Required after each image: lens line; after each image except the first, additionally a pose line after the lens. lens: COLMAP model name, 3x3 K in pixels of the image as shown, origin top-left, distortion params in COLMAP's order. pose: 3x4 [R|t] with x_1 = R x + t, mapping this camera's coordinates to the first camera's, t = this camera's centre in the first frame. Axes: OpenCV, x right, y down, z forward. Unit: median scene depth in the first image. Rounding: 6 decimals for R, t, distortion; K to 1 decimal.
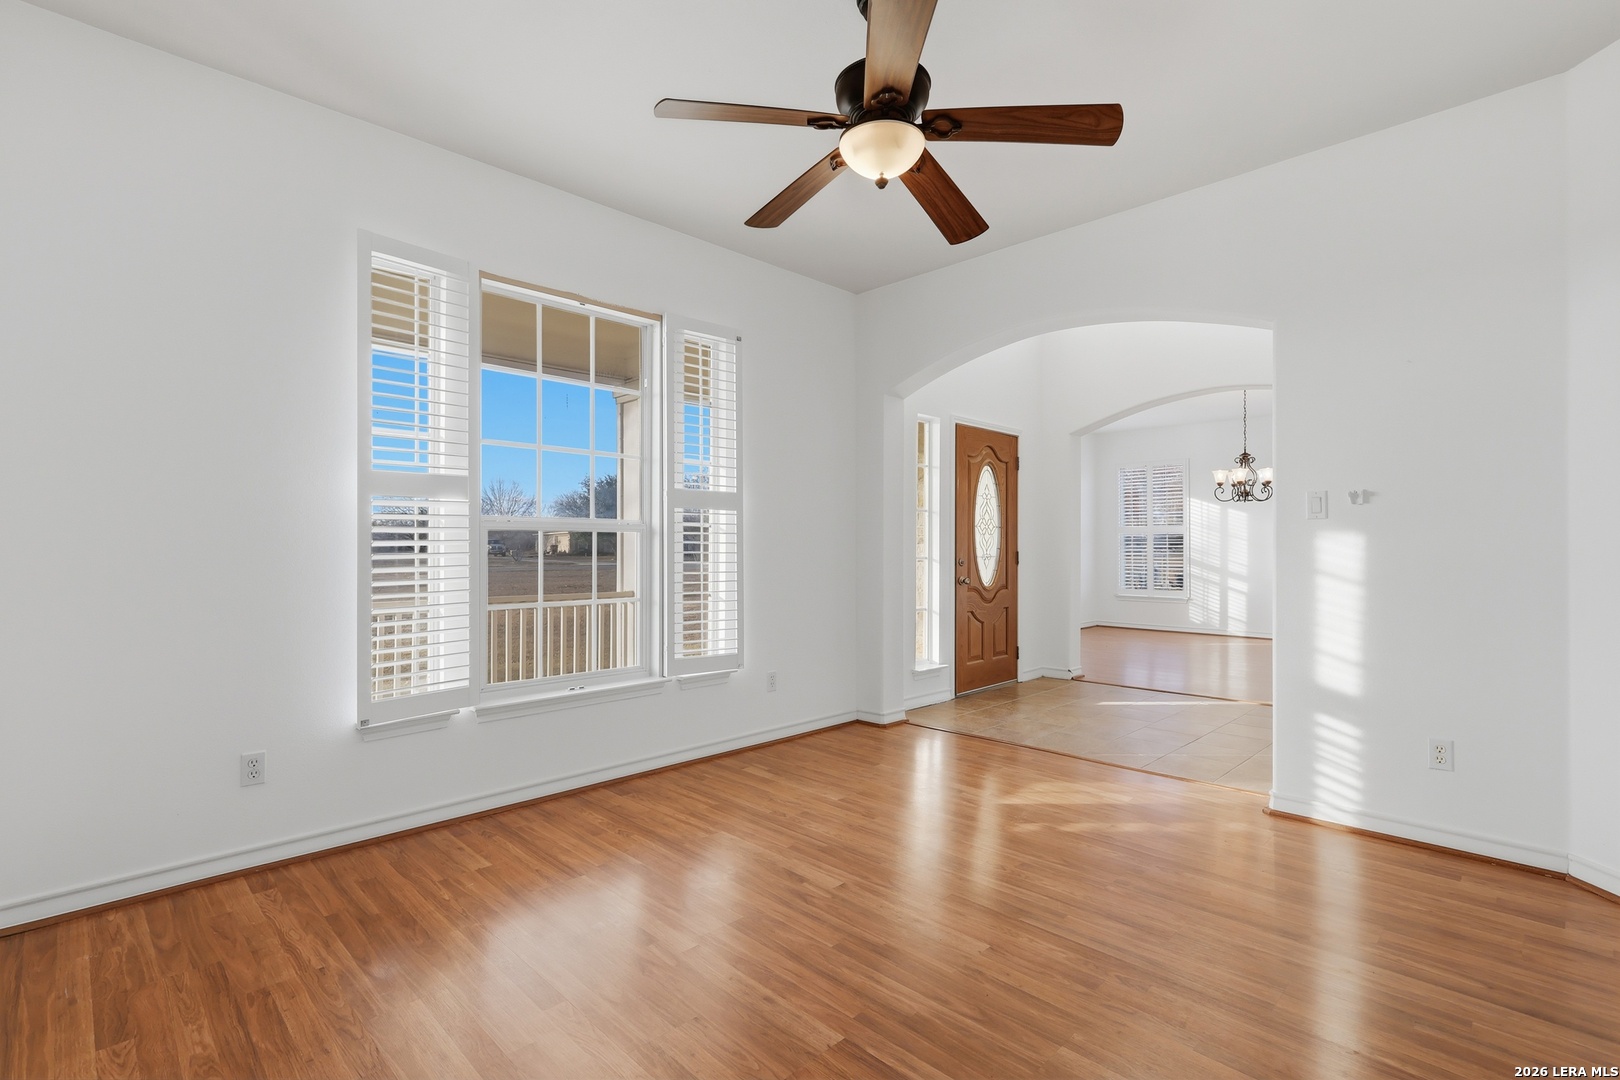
lens RADIAL K [[741.1, 0, 813.9], [0, 741.1, 563.0], [0, 0, 1]] dist [-0.001805, -0.000168]
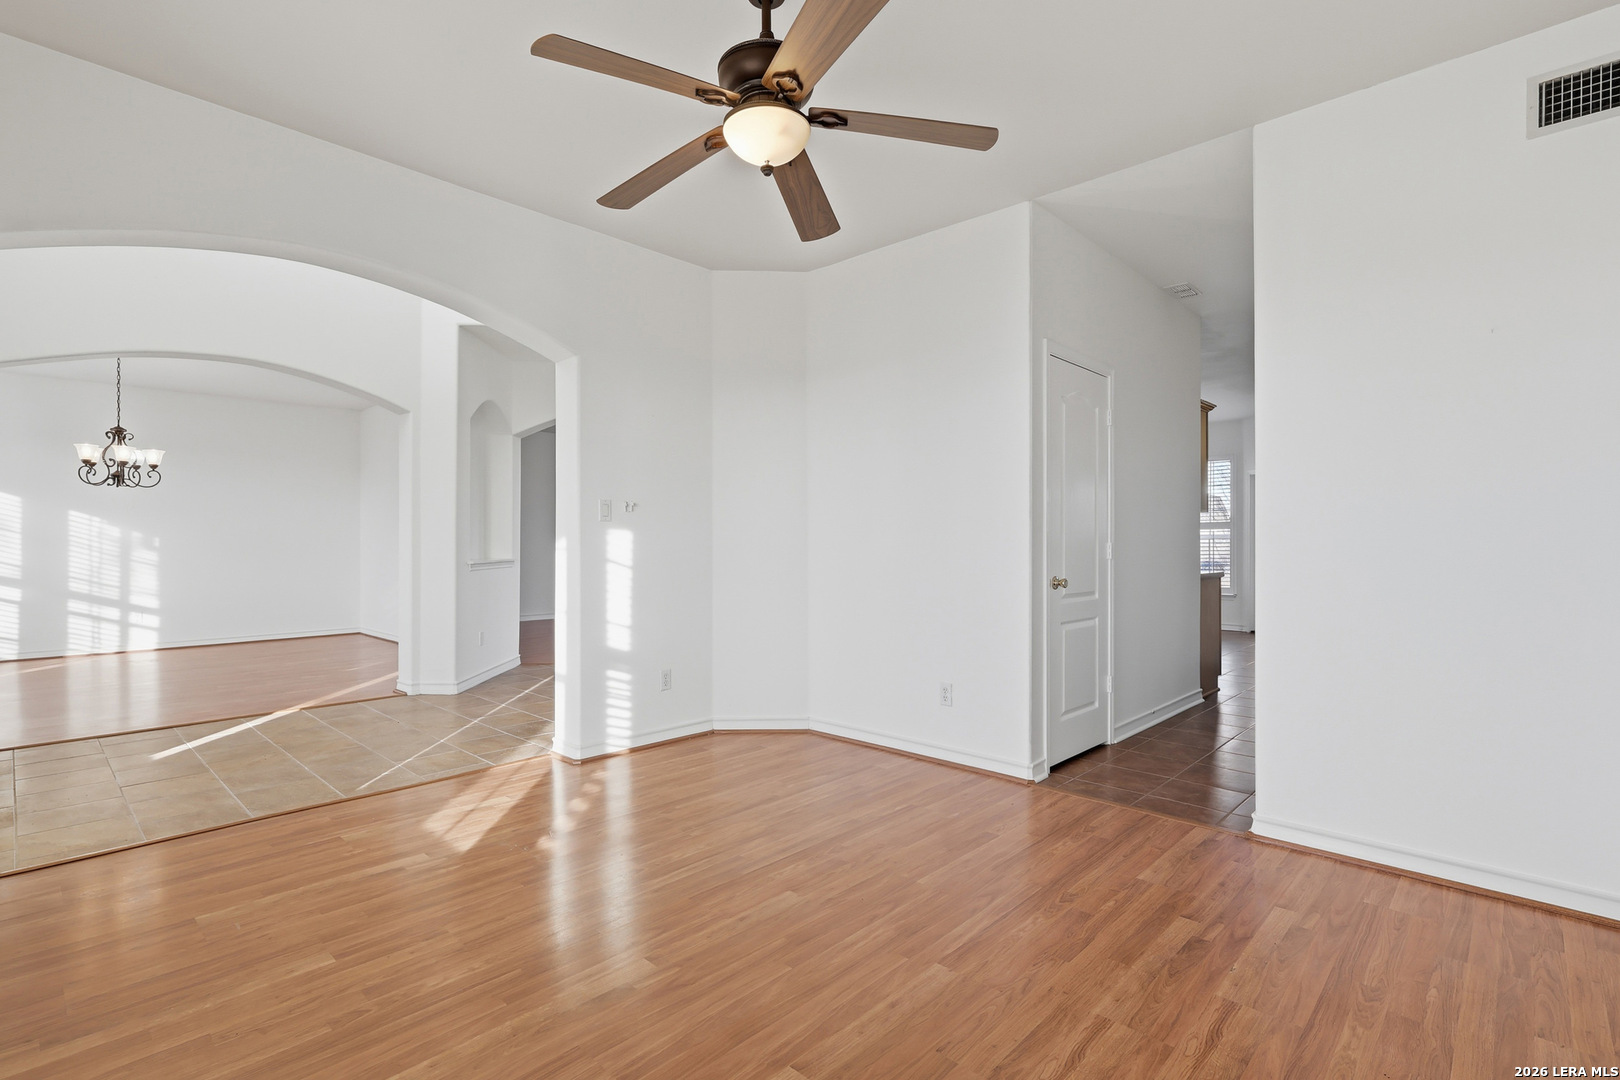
lens RADIAL K [[748.5, 0, 800.3], [0, 748.5, 542.9], [0, 0, 1]] dist [-0.000917, 0.000687]
pose [[-0.004396, -0.000605, 0.999990, -0.644254], [0.022004, 0.999758, 0.000702, -0.013504], [-0.999748, 0.022007, -0.004382, 0.686004]]
